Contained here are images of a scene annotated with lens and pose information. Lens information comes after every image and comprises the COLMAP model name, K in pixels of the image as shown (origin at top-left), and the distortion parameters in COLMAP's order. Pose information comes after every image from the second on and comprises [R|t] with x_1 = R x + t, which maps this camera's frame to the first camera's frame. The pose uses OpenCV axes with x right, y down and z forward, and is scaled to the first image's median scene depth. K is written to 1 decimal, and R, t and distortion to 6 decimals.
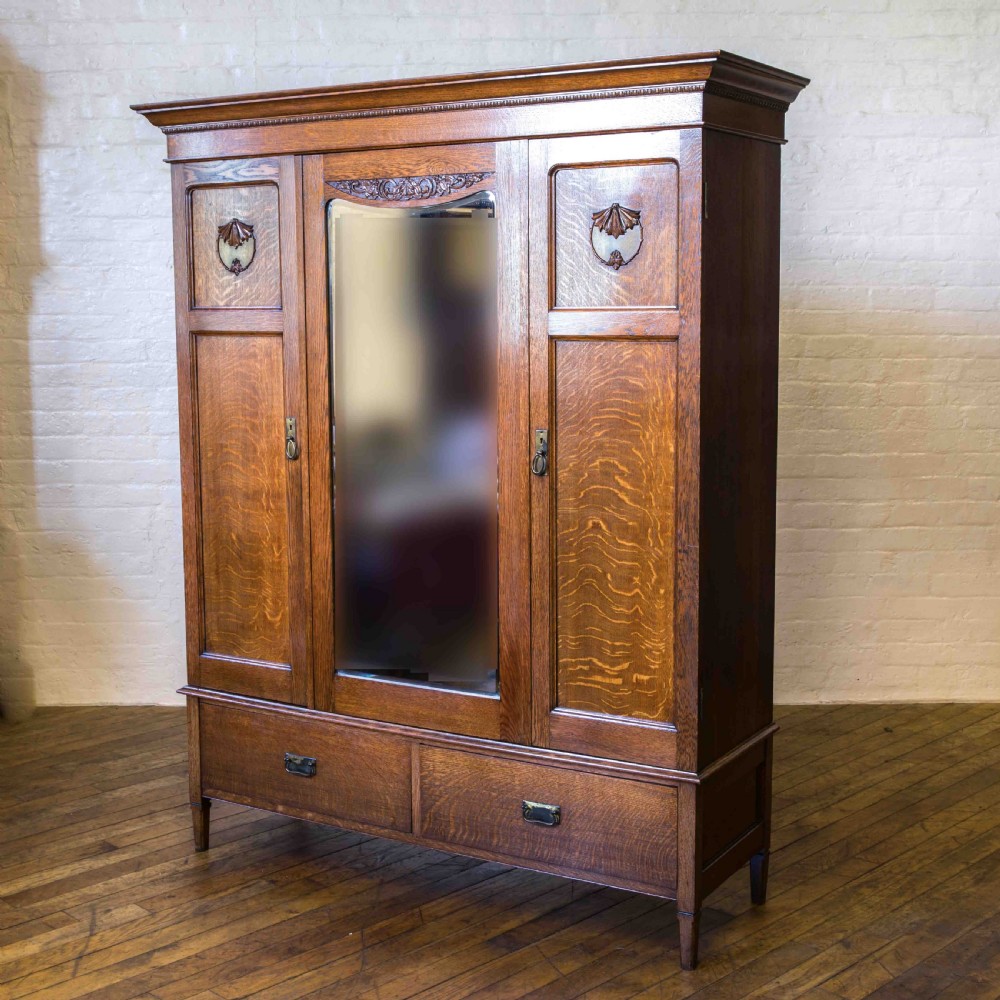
lens RADIAL K [[1577.8, 0, 477.1], [0, 1577.8, 475.8], [0, 0, 1]] dist [-0.009081, 0.043079]
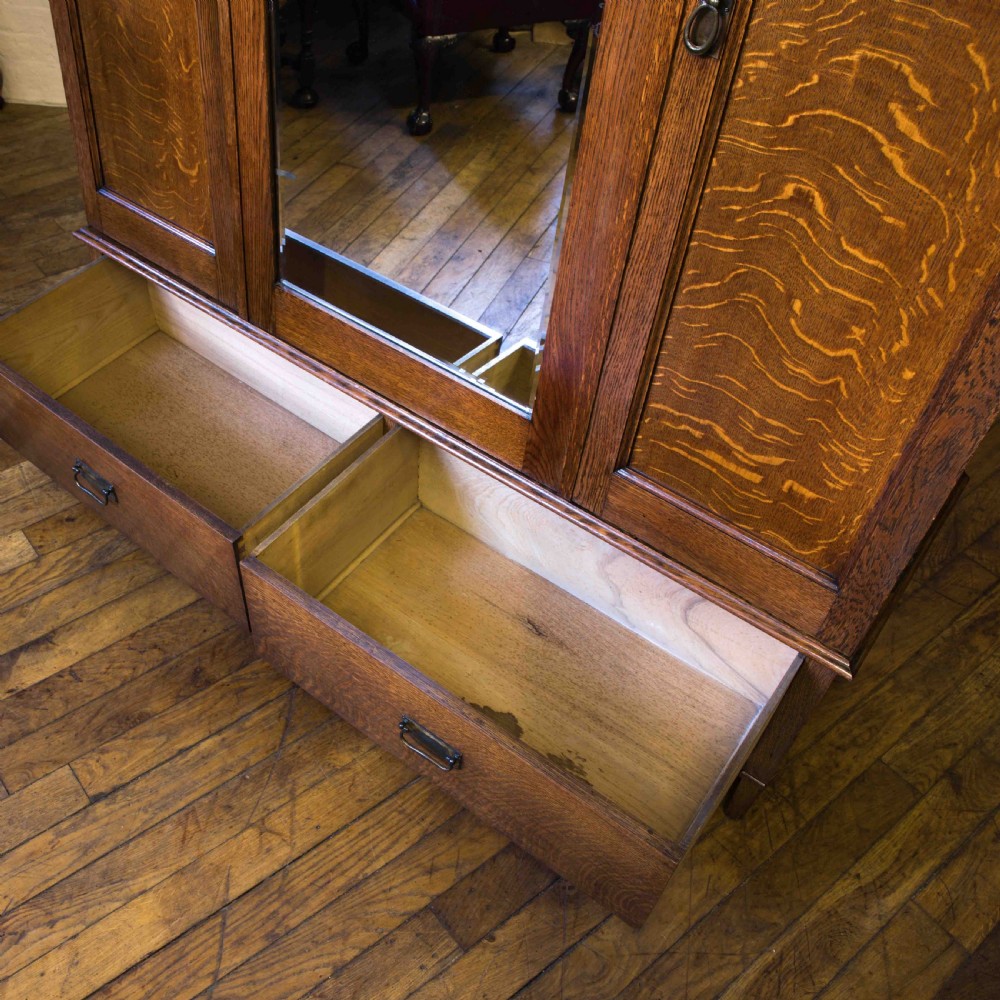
lens RADIAL K [[1026.7, 0, 385.7], [0, 1026.7, 500.4], [0, 0, 1]] dist [-0.110834, 0.081257]
pose [[0.988821, 0.134342, -0.064698, -0.010405], [-0.065346, 0.780439, 0.621807, -0.068915], [0.134028, -0.610628, 0.780493, 0.707790]]
